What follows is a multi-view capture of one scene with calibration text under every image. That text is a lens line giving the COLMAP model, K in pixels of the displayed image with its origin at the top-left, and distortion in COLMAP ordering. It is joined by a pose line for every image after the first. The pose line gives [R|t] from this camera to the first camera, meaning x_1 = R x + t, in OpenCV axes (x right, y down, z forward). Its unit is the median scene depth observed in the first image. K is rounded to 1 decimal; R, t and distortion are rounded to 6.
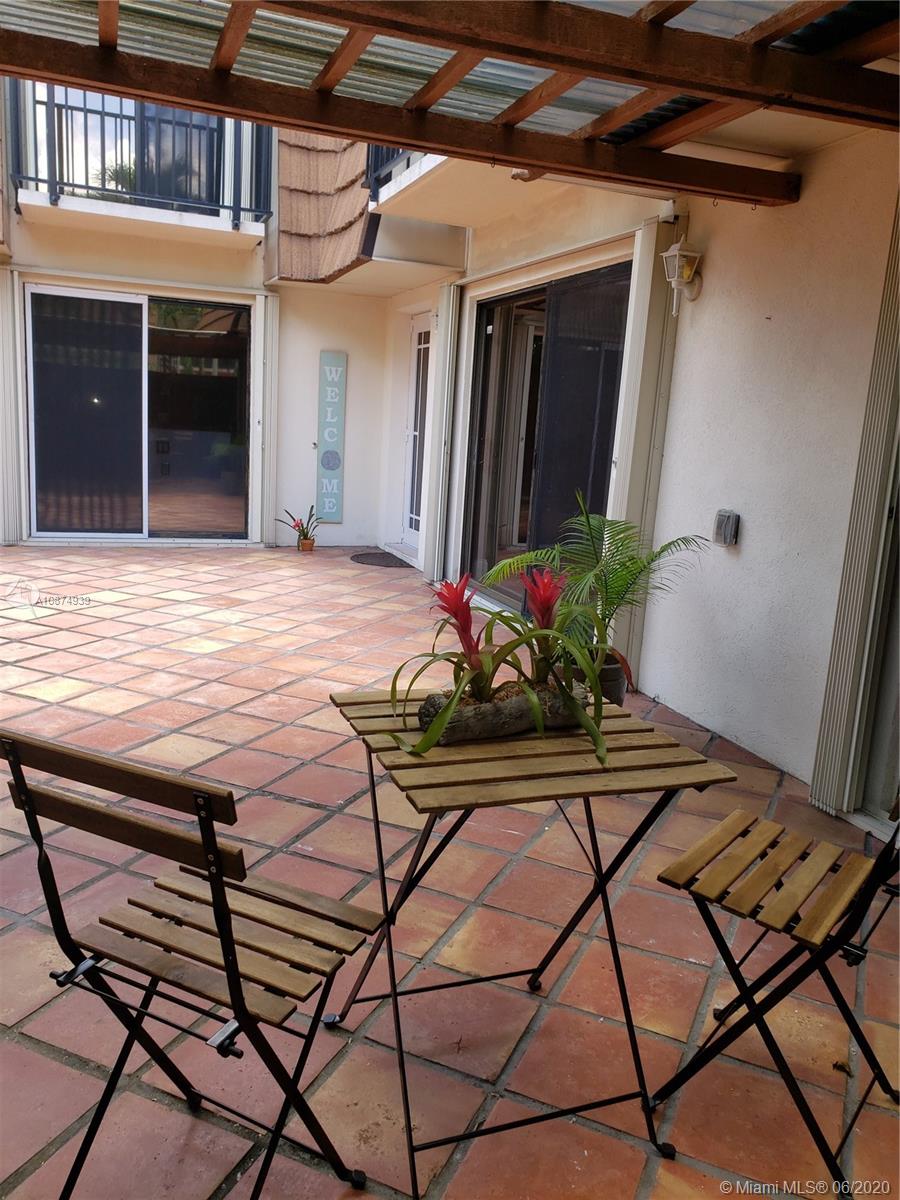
lens RADIAL K [[919.4, 0, 467.9], [0, 919.4, 614.3], [0, 0, 1]] dist [0.051136, 0.006624]
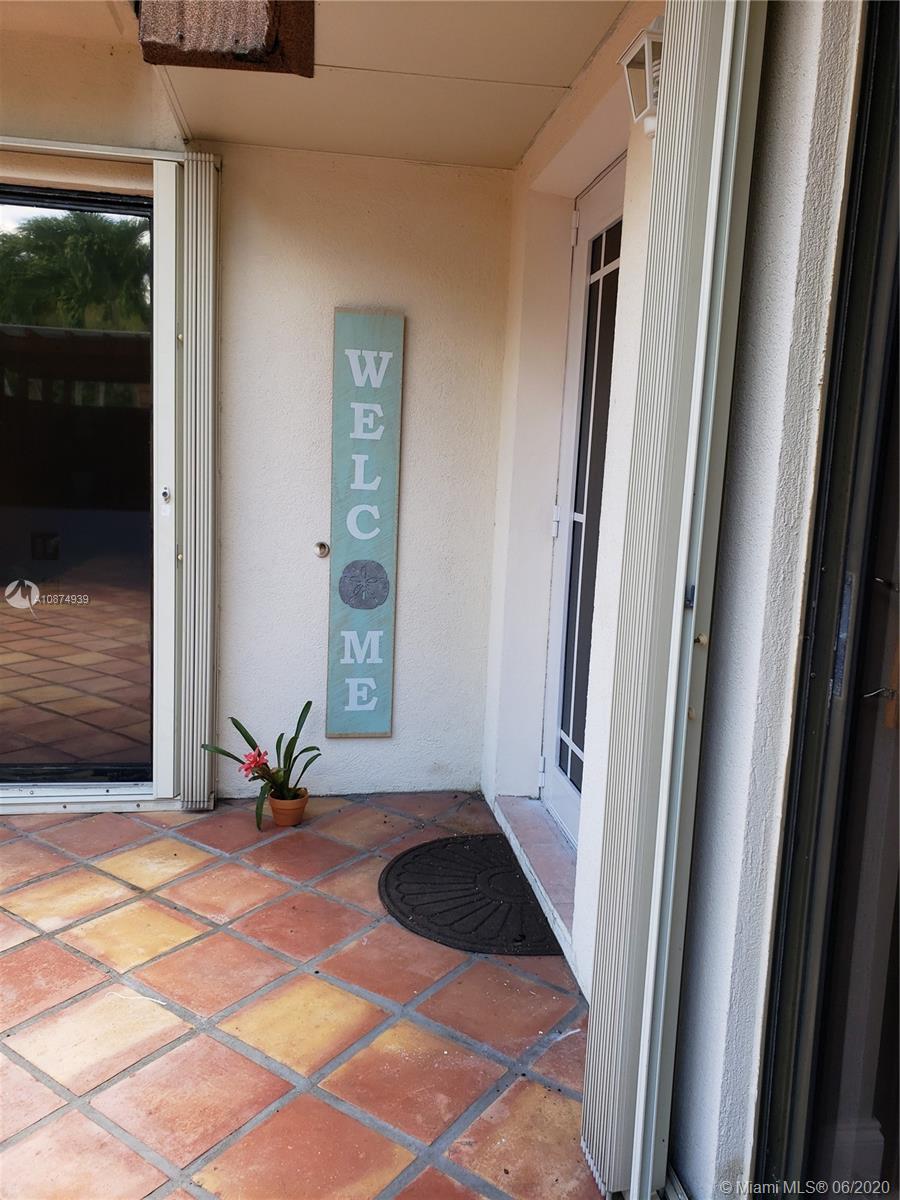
lens RADIAL K [[926.1, 0, 460.3], [0, 926.1, 596.6], [0, 0, 1]] dist [0.281373, -0.484853]
pose [[0.978486, 0.011399, -0.205997, -0.025105], [-0.027272, 0.996857, -0.074376, -0.135462], [0.204502, 0.078394, 0.975722, 0.626428]]
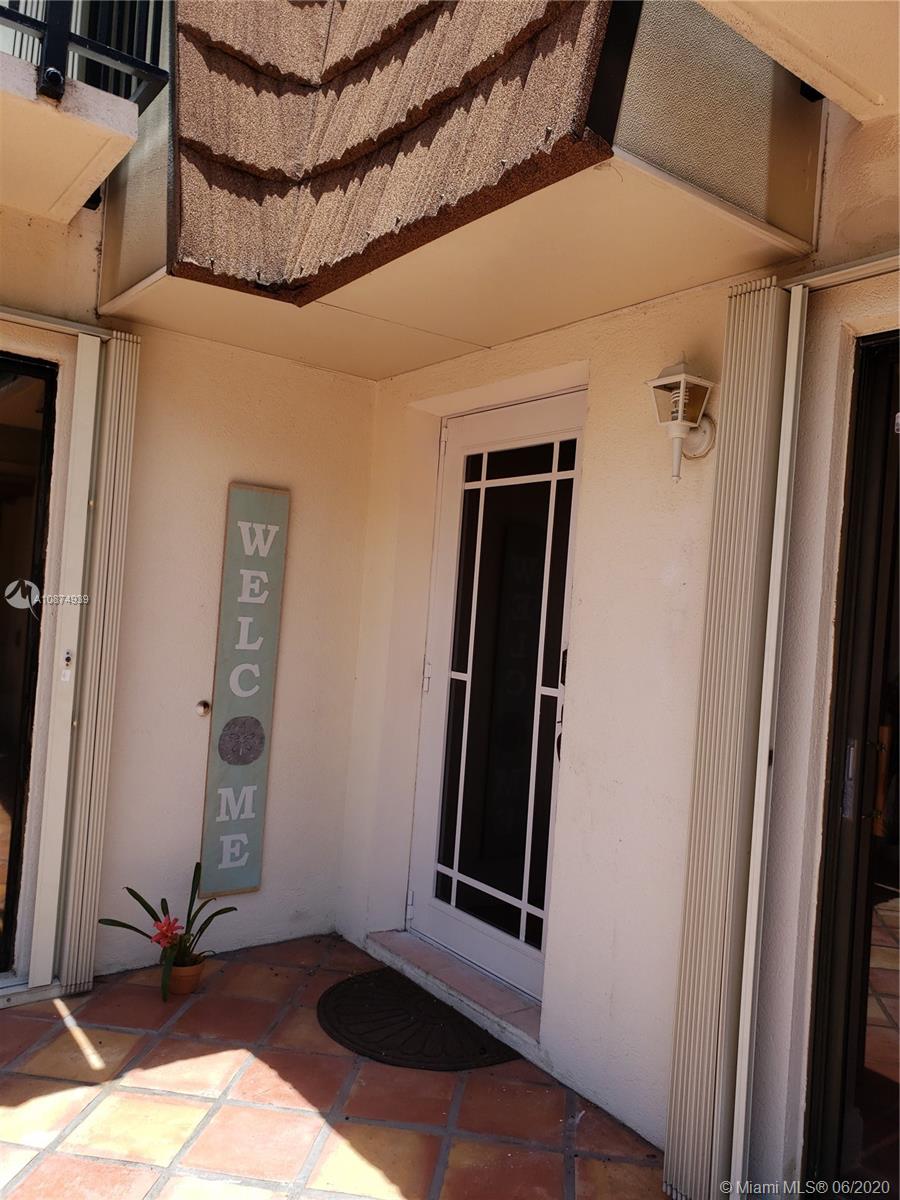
lens RADIAL K [[919.4, 0, 467.9], [0, 919.4, 614.3], [0, 0, 1]] dist [0.051136, 0.006624]
pose [[0.960098, 0.009679, 0.279496, -0.170508], [0.042951, 0.982441, -0.181565, -0.146191], [-0.276346, 0.186325, 0.942823, 0.583497]]
